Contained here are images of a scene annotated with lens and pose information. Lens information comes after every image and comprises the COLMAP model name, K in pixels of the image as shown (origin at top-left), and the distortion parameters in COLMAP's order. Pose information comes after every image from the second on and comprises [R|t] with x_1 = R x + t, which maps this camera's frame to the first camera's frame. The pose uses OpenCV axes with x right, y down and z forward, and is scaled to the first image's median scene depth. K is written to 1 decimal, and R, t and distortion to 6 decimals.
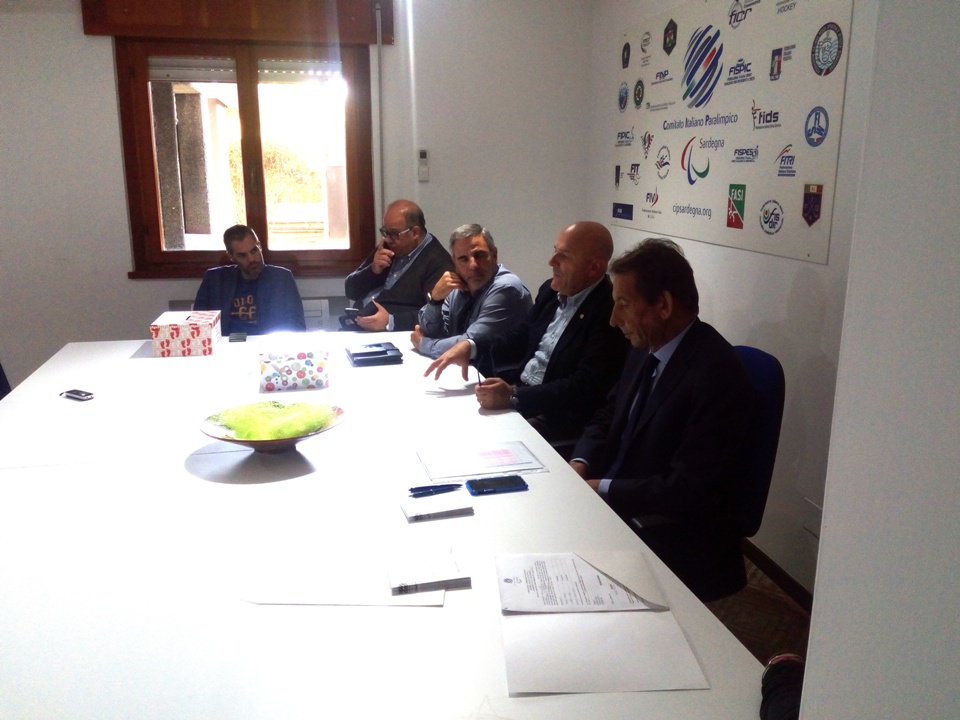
lens RADIAL K [[797.1, 0, 478.7], [0, 797.1, 359.9], [0, 0, 1]] dist [0.055499, -0.113998]
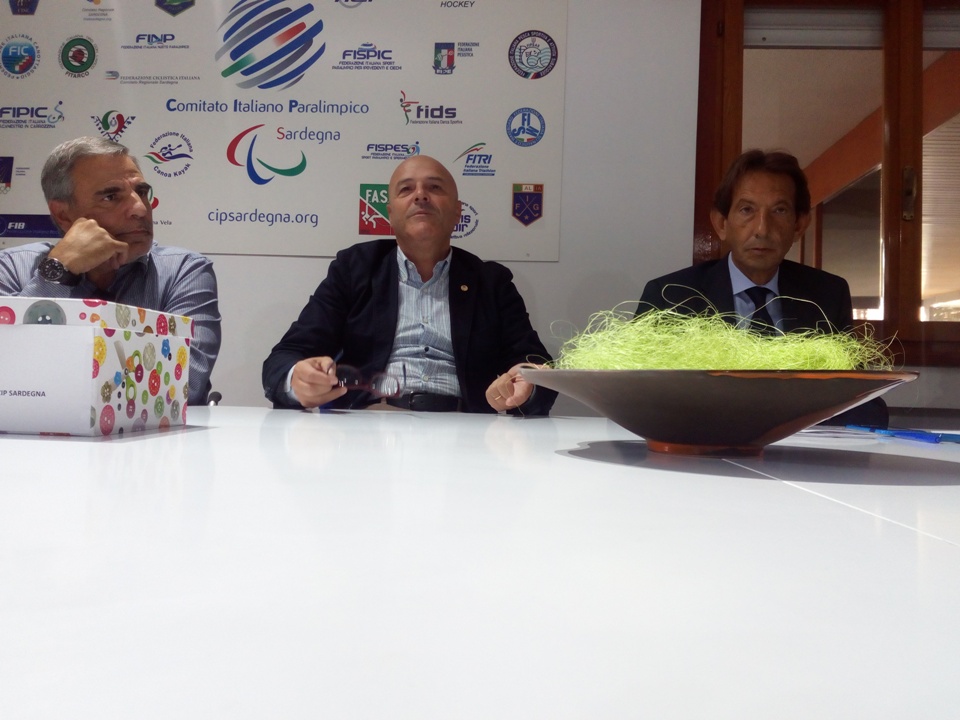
lens RADIAL K [[797.1, 0, 480.1], [0, 797.1, 366.9], [0, 0, 1]] dist [0.055499, -0.113998]
pose [[0.272347, 0.024193, 0.961895, -0.473580], [0.191534, 0.978315, -0.078836, 0.059583], [-0.942943, 0.205706, 0.261807, 0.742868]]
